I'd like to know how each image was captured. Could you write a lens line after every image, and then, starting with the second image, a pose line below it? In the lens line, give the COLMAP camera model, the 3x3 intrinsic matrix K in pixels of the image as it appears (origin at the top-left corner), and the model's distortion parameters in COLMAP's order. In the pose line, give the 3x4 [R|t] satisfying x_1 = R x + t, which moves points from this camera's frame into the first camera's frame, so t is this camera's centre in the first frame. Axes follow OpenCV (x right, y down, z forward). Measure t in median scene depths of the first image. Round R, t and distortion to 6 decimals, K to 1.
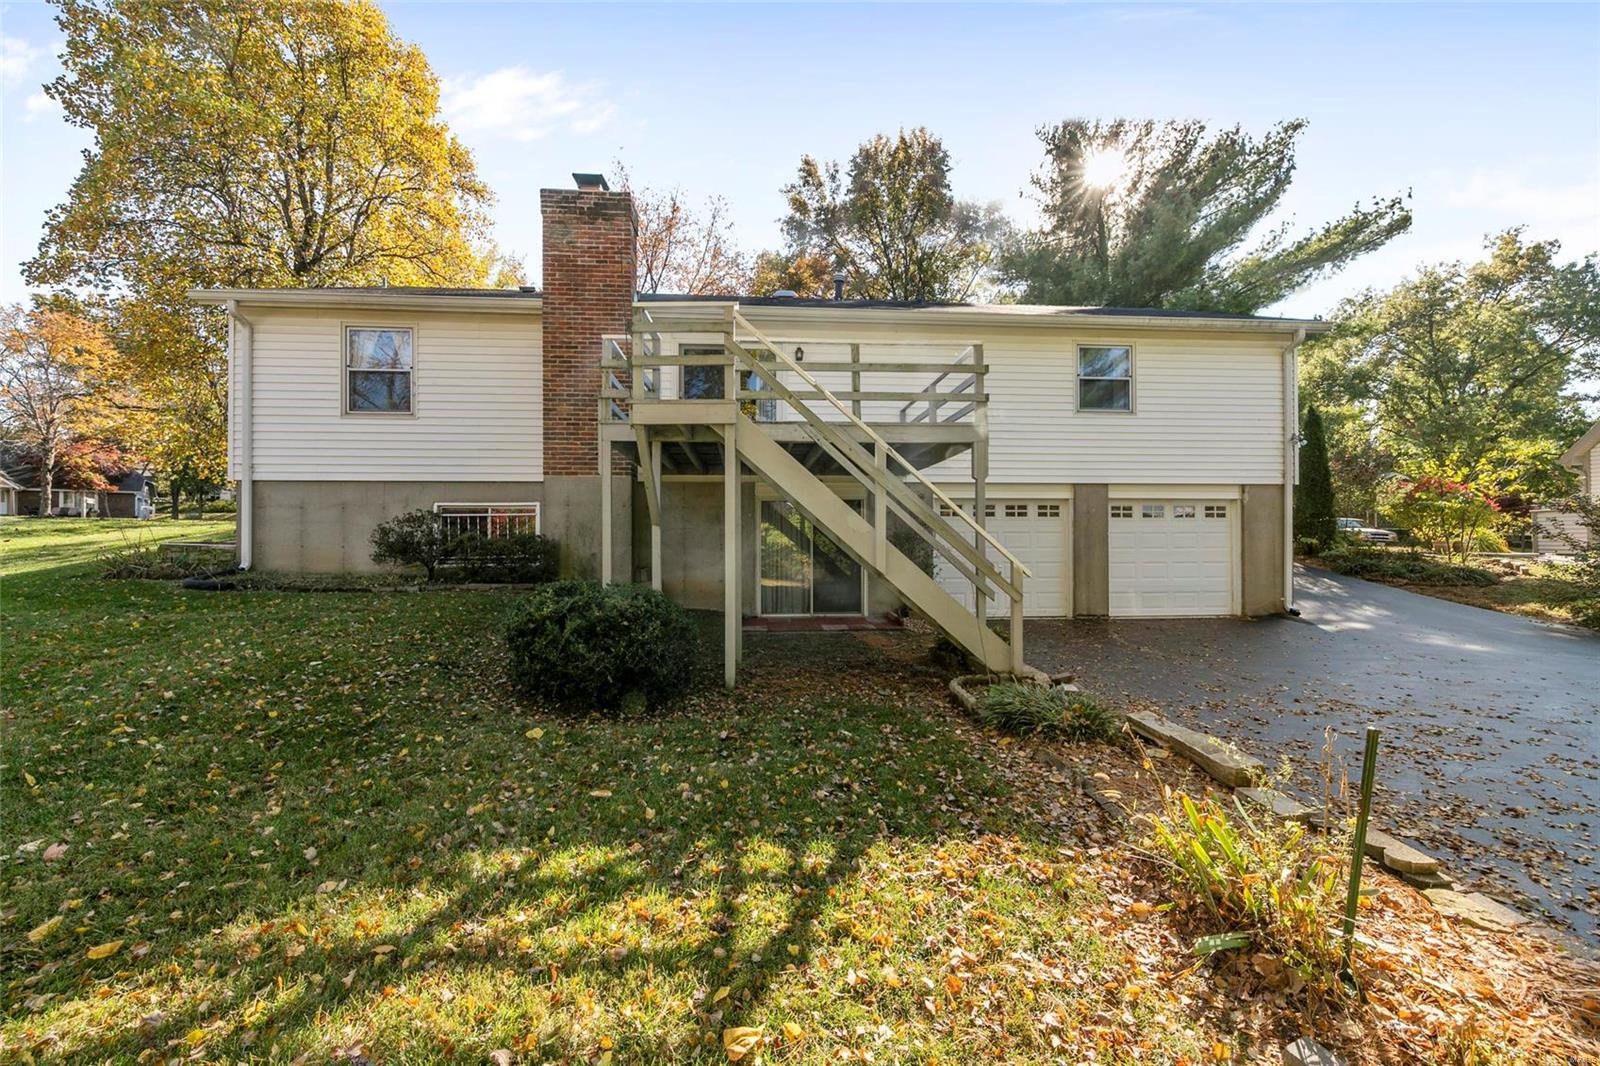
lens RADIAL K [[646.6, 0, 805.0], [0, 646.6, 538.5], [0, 0, 1]] dist [0.007593, -0.000046]
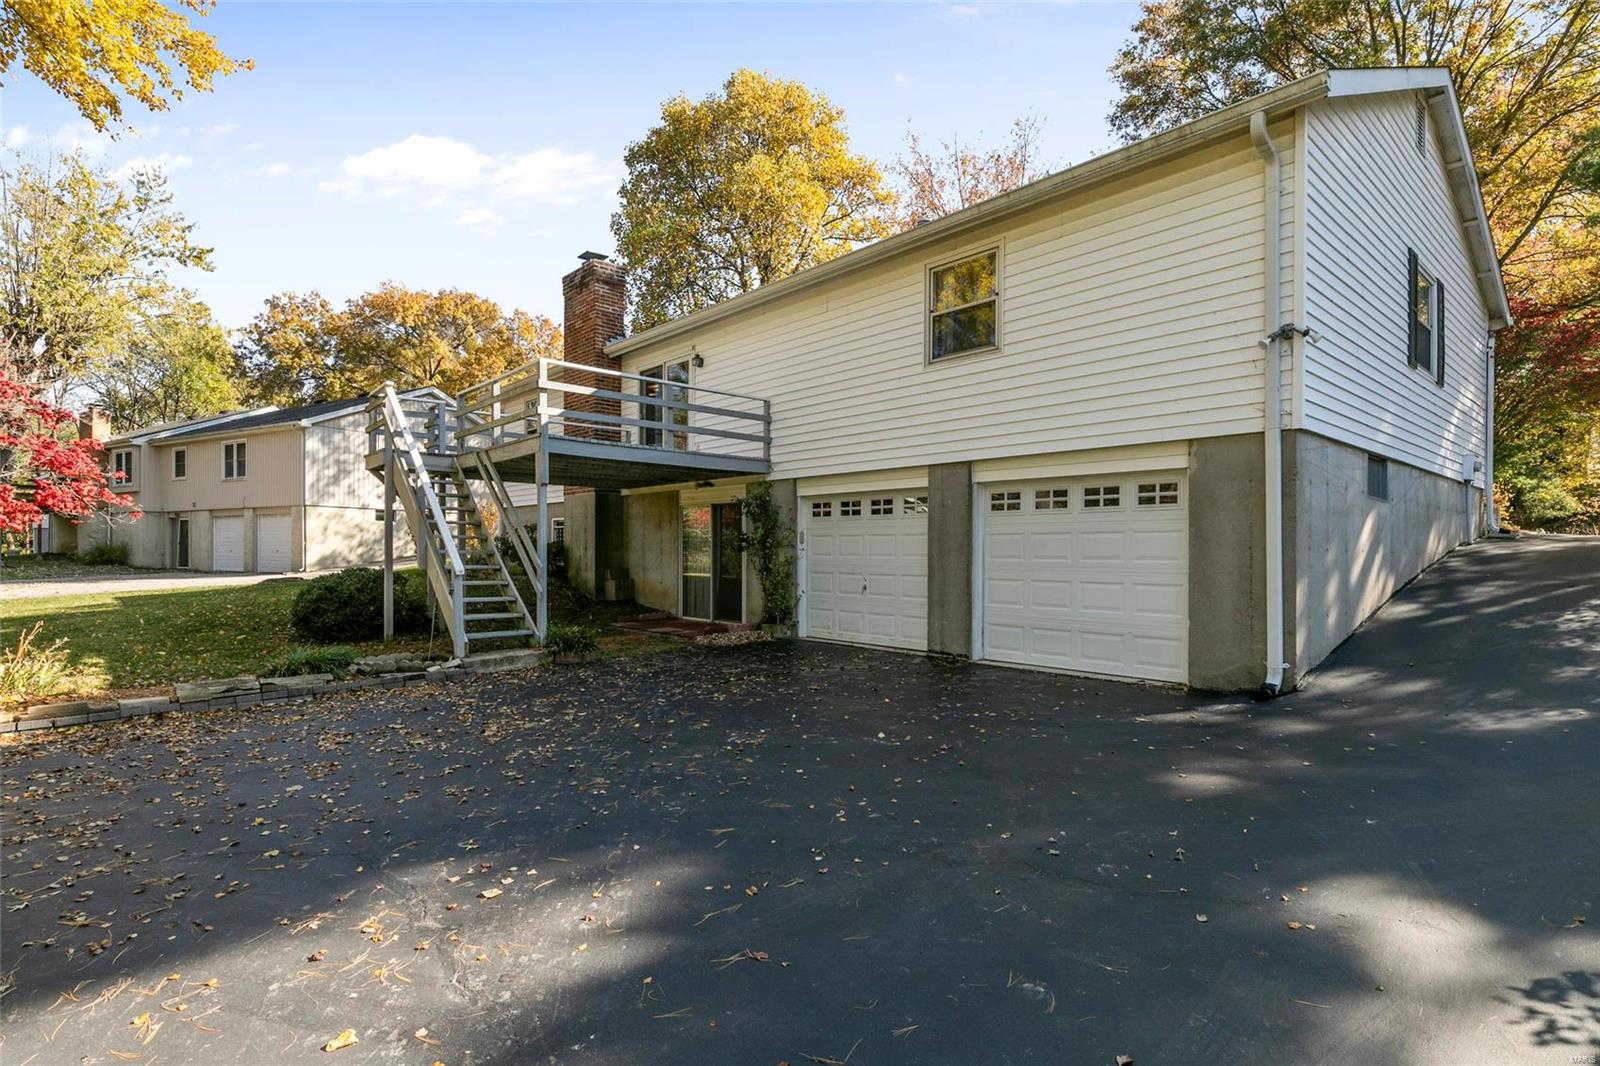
lens RADIAL K [[790.4, 0, 804.7], [0, 790.4, 541.1], [0, 0, 1]] dist [0.012131, 0.000017]
pose [[0.611460, -0.004137, -0.791264, 1.006033], [0.011142, 0.999932, 0.003382, -0.006540], [0.791197, -0.010884, 0.611465, 0.356122]]
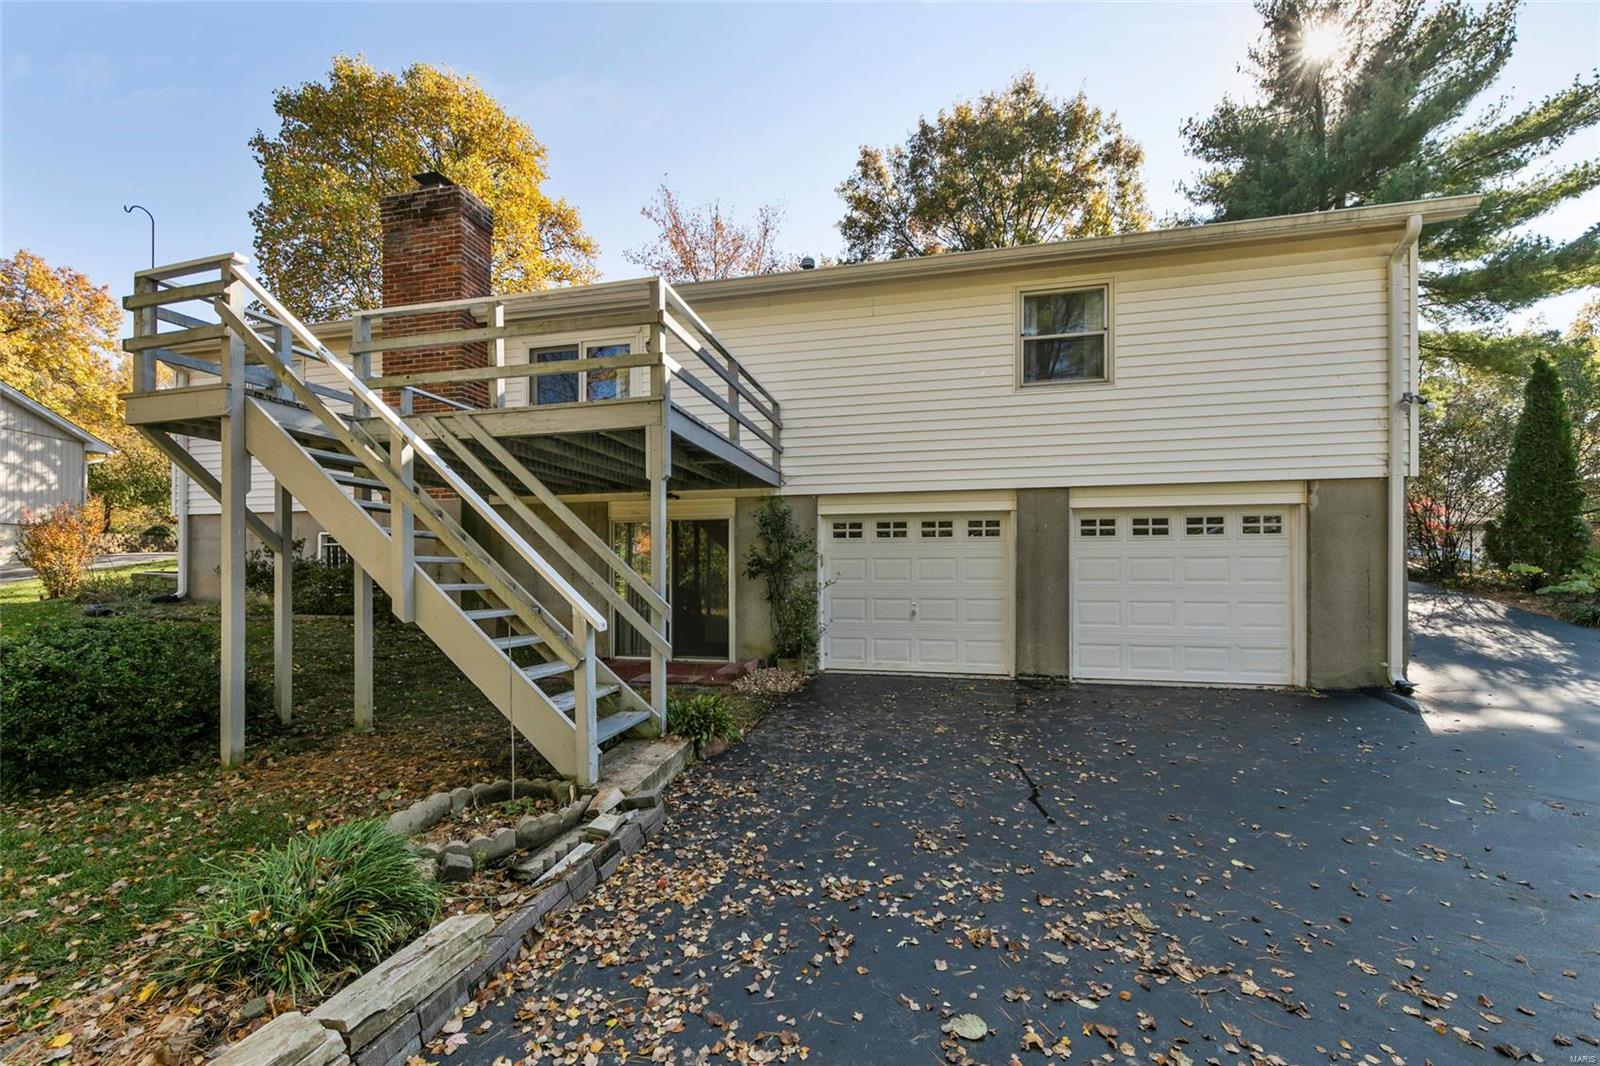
lens RADIAL K [[622.1, 0, 794.3], [0, 622.1, 563.9], [0, 0, 1]] dist [0.005461, -0.000134]
pose [[0.954002, -0.002913, -0.299787, 0.382989], [0.004790, 0.999973, 0.005528, -0.007865], [0.299763, -0.006710, 0.953990, 0.272539]]
